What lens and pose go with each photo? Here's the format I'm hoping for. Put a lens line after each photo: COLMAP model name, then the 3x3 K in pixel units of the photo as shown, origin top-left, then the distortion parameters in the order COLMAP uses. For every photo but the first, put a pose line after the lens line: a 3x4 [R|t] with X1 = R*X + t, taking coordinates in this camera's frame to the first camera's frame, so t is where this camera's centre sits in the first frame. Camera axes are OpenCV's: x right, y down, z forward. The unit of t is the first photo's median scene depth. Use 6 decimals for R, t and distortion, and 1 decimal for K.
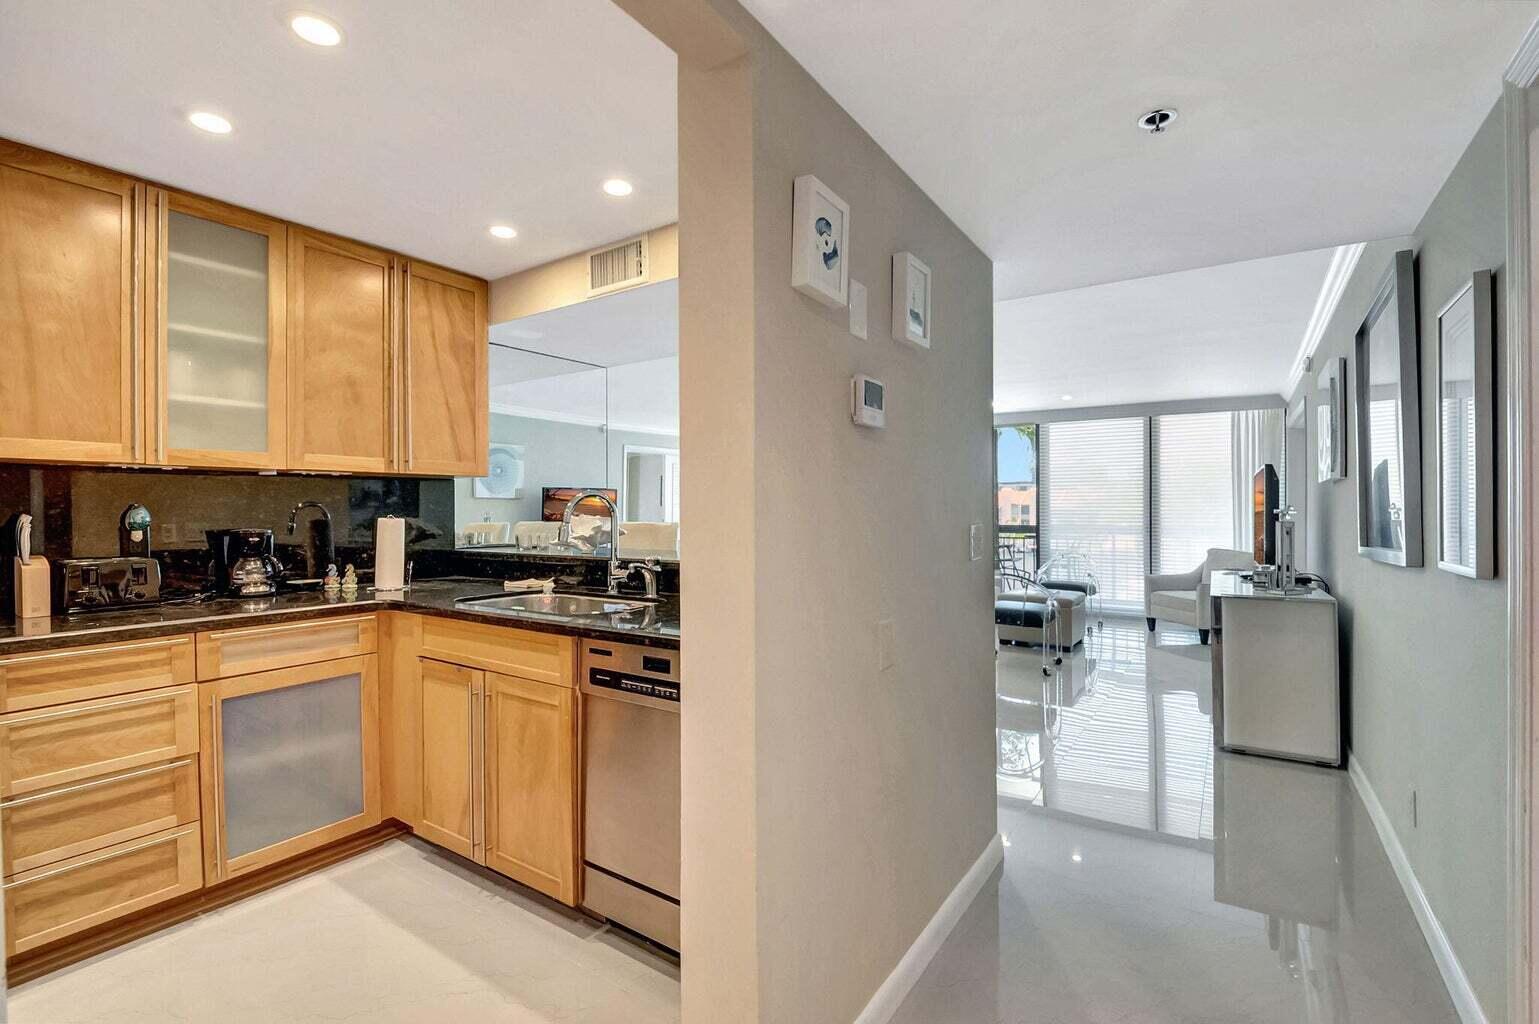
lens RADIAL K [[694.5, 0, 772.1], [0, 694.5, 501.8], [0, 0, 1]] dist [-0.021011, -0.000661]
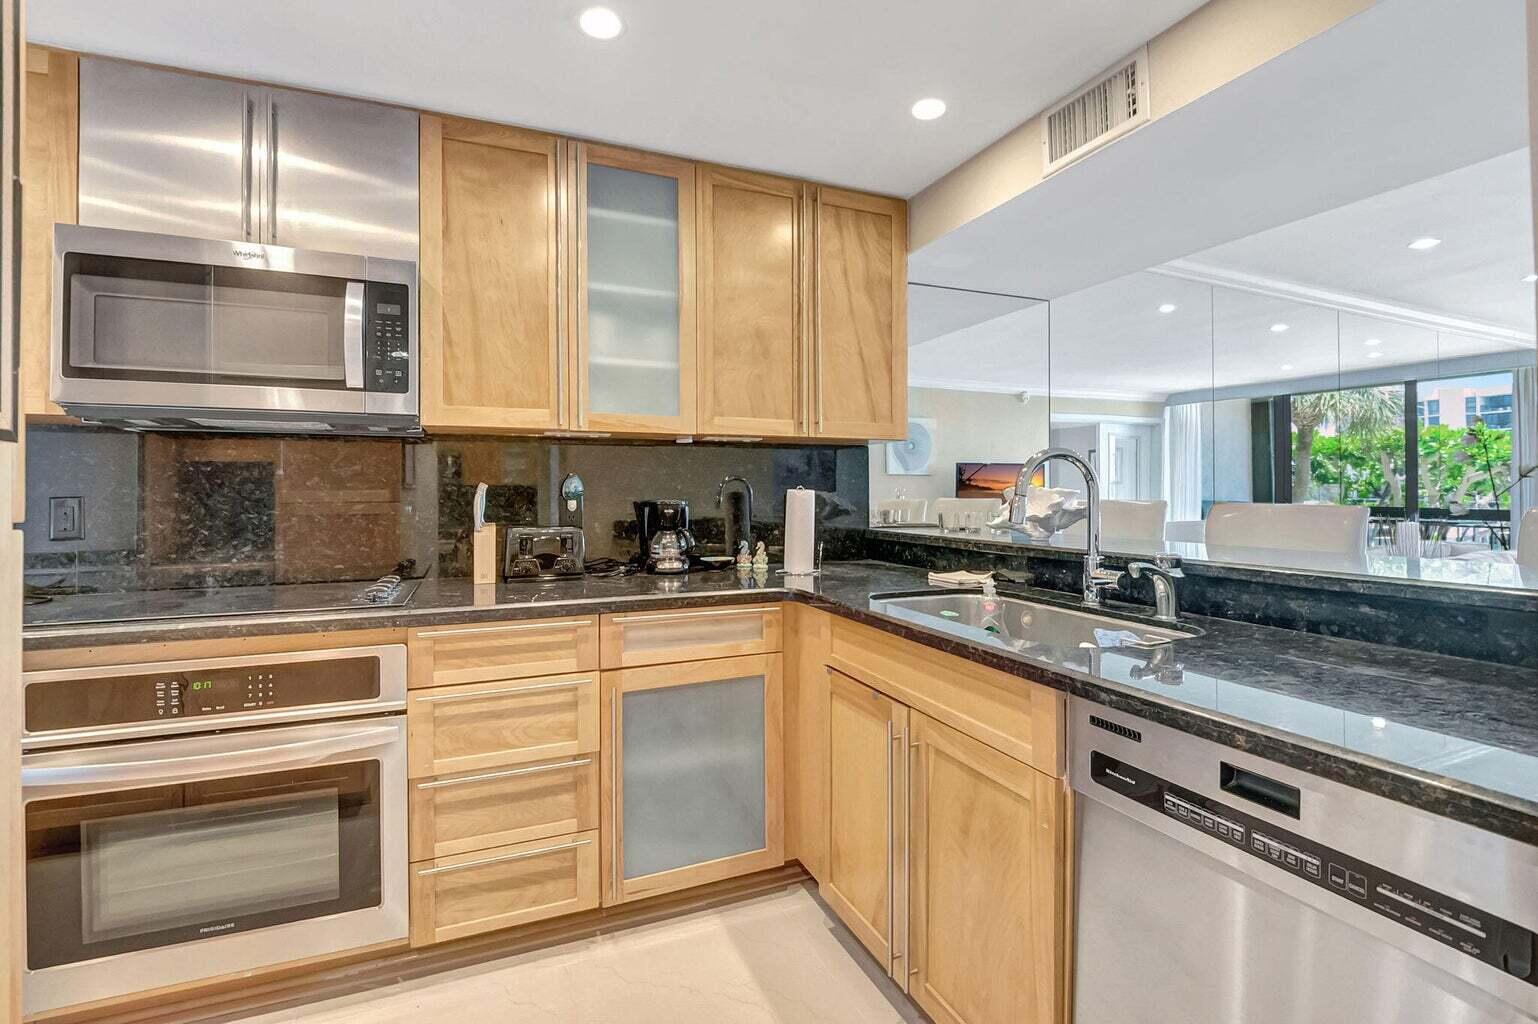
lens RADIAL K [[694.9, 0, 767.3], [0, 694.9, 491.1], [0, 0, 1]] dist [0.001965, -0.008711]
pose [[0.839055, 0.006003, -0.544014, -0.130725], [0.001649, 0.999906, 0.013576, 0.014568], [0.544045, -0.012288, 0.838966, 0.281782]]
